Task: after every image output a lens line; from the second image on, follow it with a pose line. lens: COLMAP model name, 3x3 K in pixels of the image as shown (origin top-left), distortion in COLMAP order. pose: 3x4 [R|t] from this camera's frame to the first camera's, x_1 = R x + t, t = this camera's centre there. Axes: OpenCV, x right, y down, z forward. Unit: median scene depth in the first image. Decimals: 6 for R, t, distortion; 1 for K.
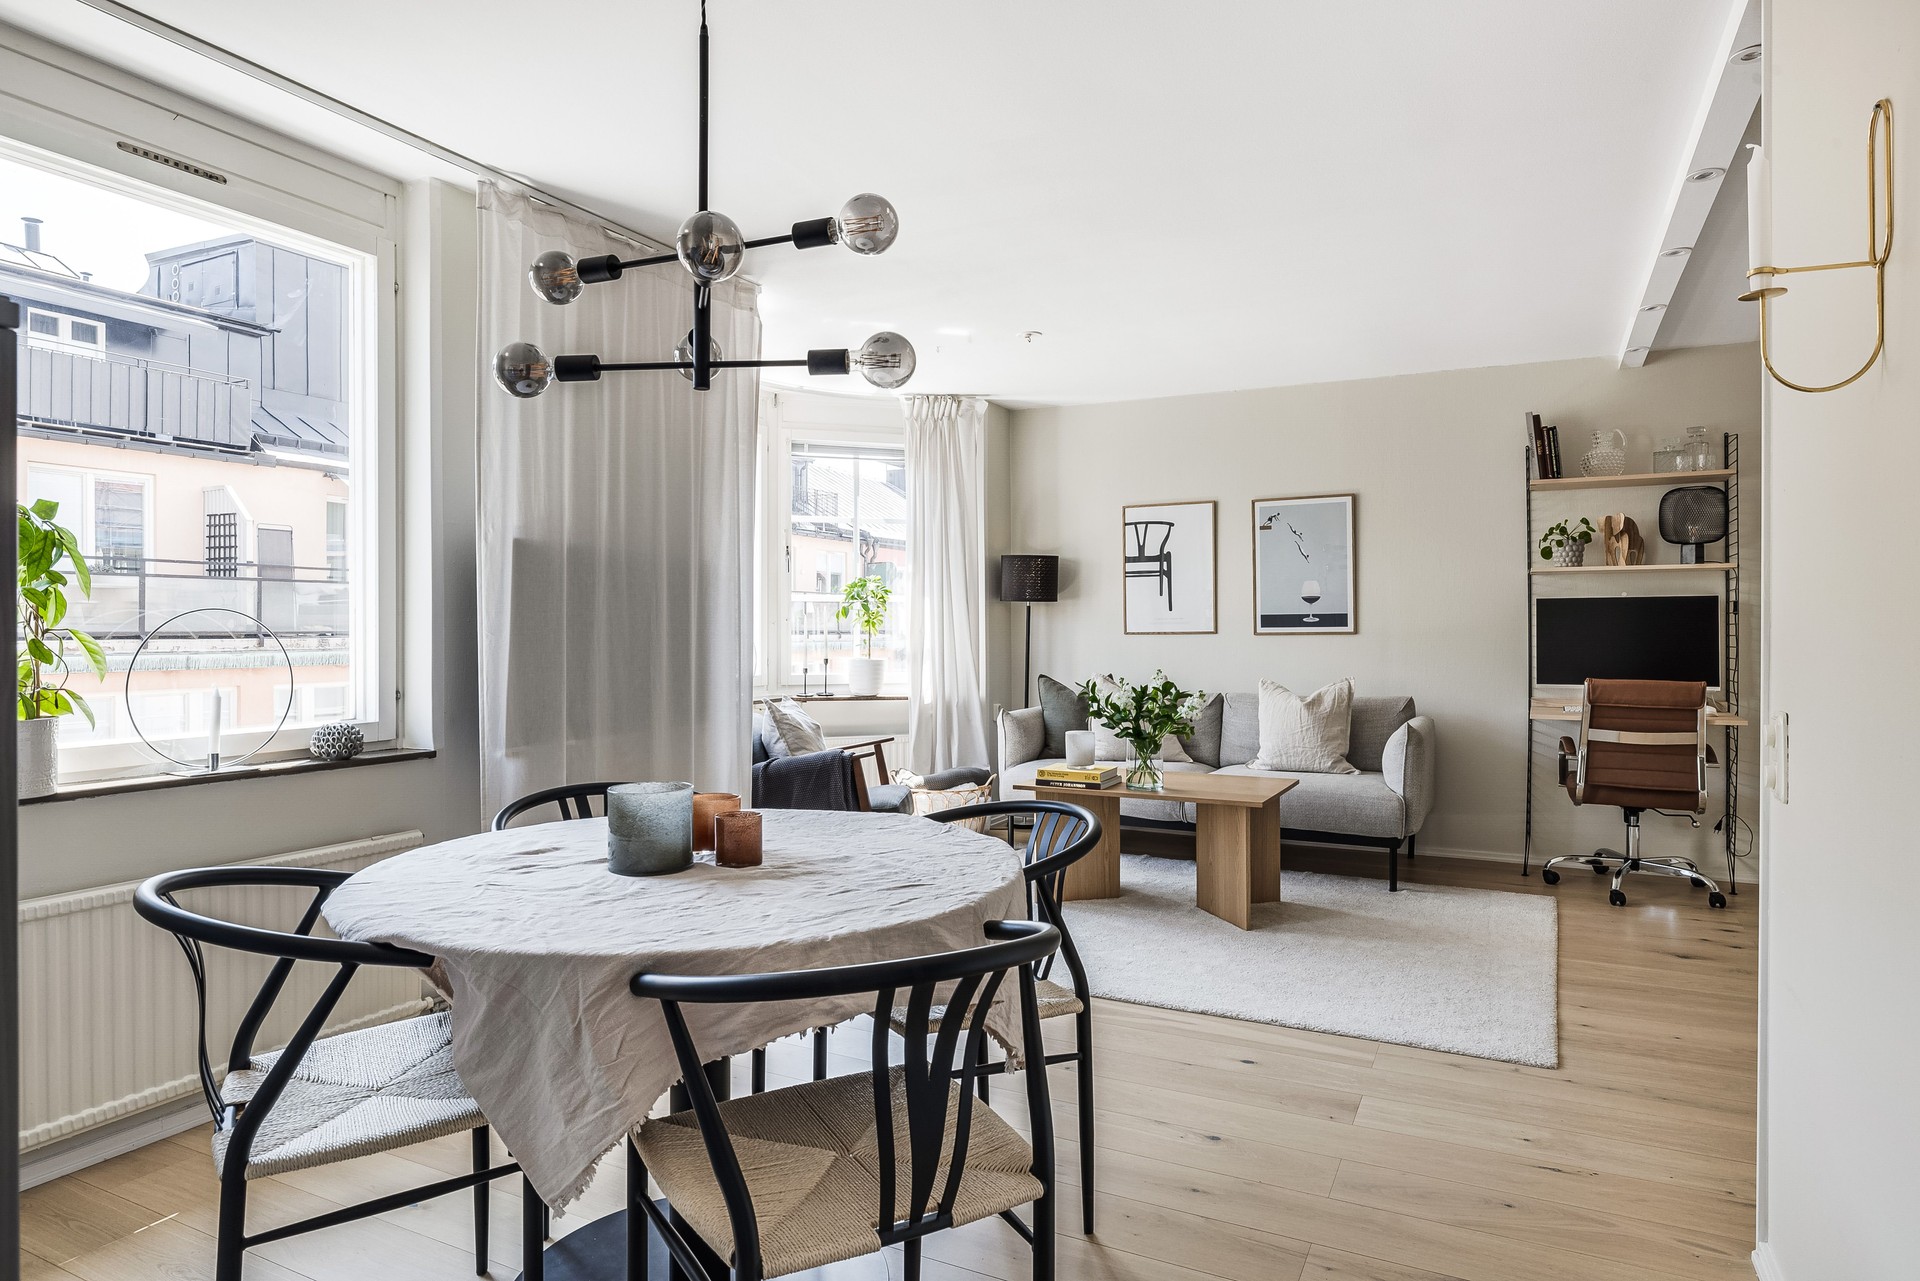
lens RADIAL K [[1267.1, 0, 960.0], [0, 1267.1, 640.5], [0, 0, 1]] dist [0.002013, 0.000228]
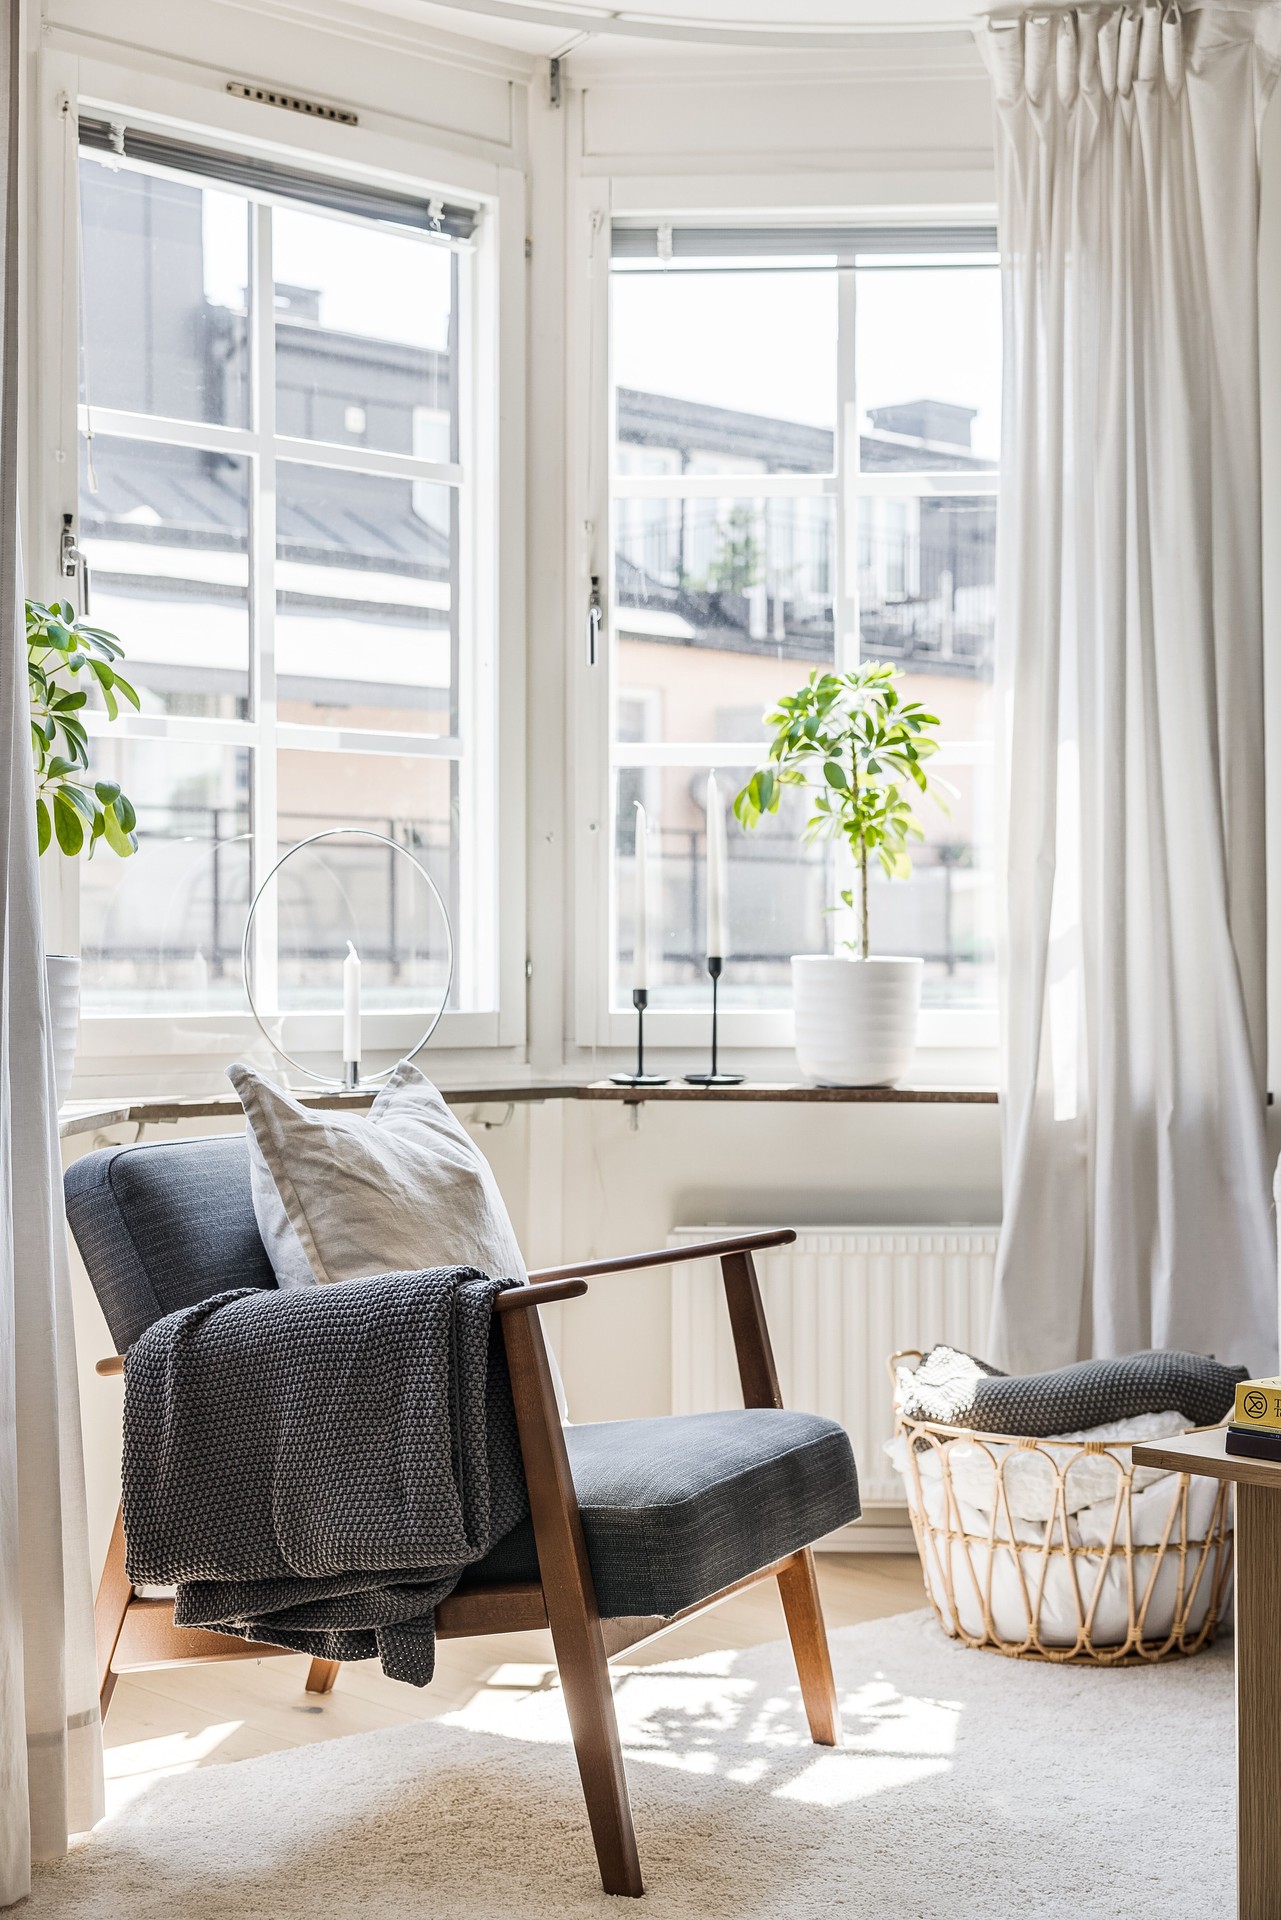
lens RADIAL K [[2917.3, 0, 641.2], [0, 2917.3, 1058.6], [0, 0, 1]] dist [-0.004177, 0.012176]
pose [[0.921858, 0.006522, -0.387474, 0.137725], [-0.000756, 0.999887, 0.015031, 0.027445], [0.387528, -0.013563, 0.921758, 0.372740]]
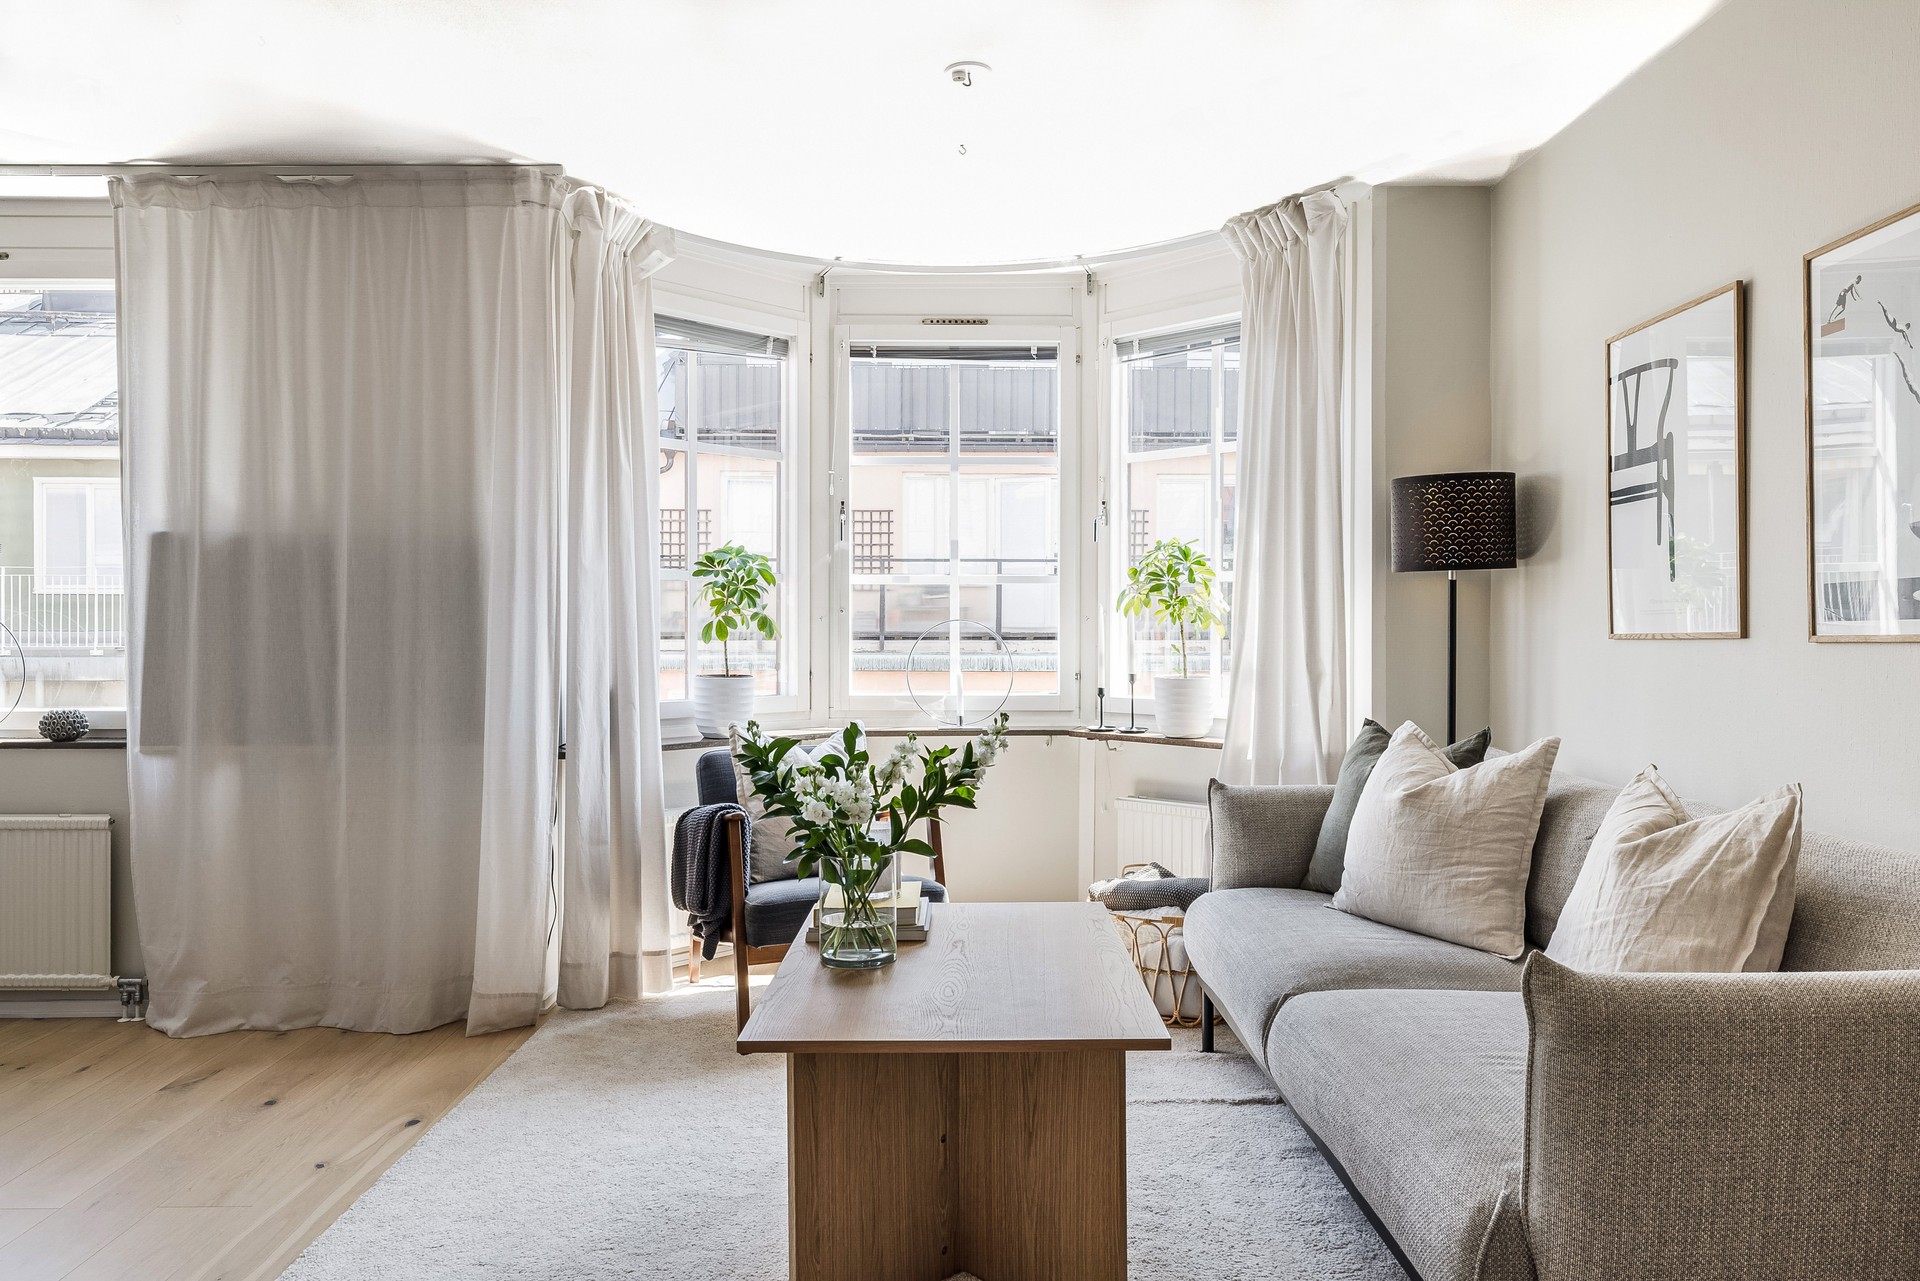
lens RADIAL K [[1382.2, 0, 960.0], [0, 1382.2, 640.5], [0, 0, 1]] dist [-0.001007, 0.000122]
pose [[0.407110, 0.005538, -0.913362, 0.486669], [-0.008950, 0.999958, 0.002073, -0.003295], [0.913335, 0.007331, 0.407142, 0.634876]]
